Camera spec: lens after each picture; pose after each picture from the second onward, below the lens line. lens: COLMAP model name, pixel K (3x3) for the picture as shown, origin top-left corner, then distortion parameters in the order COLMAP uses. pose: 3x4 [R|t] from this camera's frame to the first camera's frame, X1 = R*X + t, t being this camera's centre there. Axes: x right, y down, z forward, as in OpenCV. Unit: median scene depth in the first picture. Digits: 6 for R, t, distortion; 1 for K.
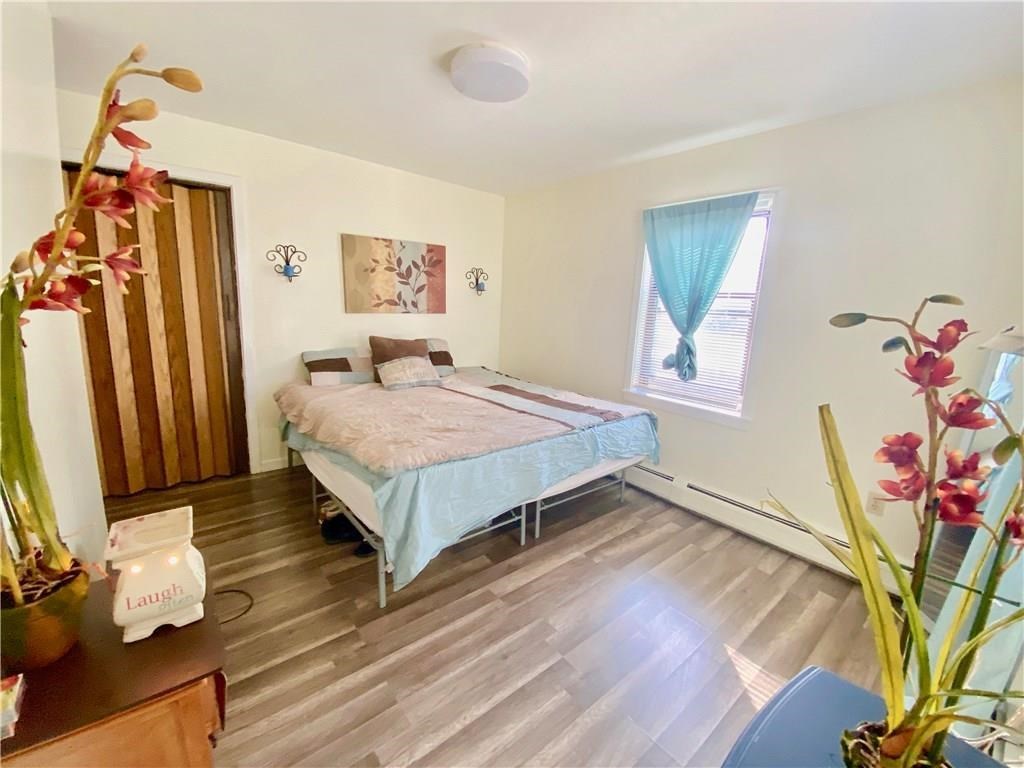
lens RADIAL K [[416.1, 0, 512.0], [0, 416.1, 384.0], [0, 0, 1]] dist [0.029032, -0.021979]
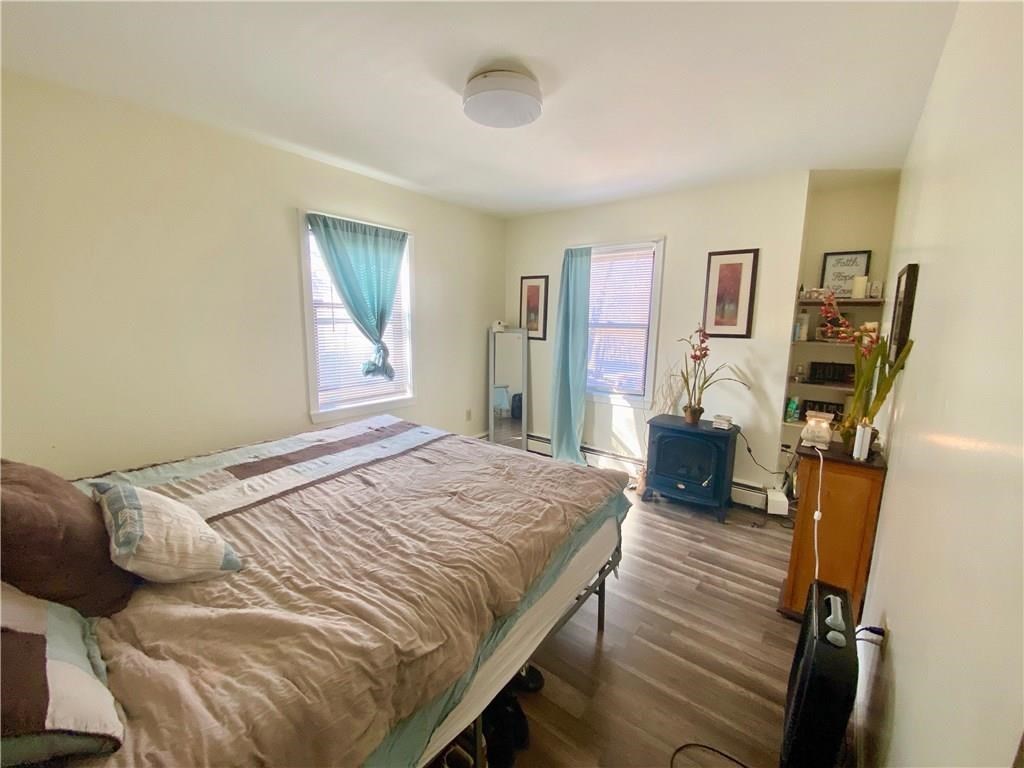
lens RADIAL K [[416.1, 0, 512.0], [0, 416.1, 384.0], [0, 0, 1]] dist [0.029032, -0.021979]
pose [[-0.208530, -0.209096, 0.955403, -0.813693], [0.161413, 0.956124, 0.244484, -0.240260], [-0.964604, 0.205196, -0.165629, 0.910374]]
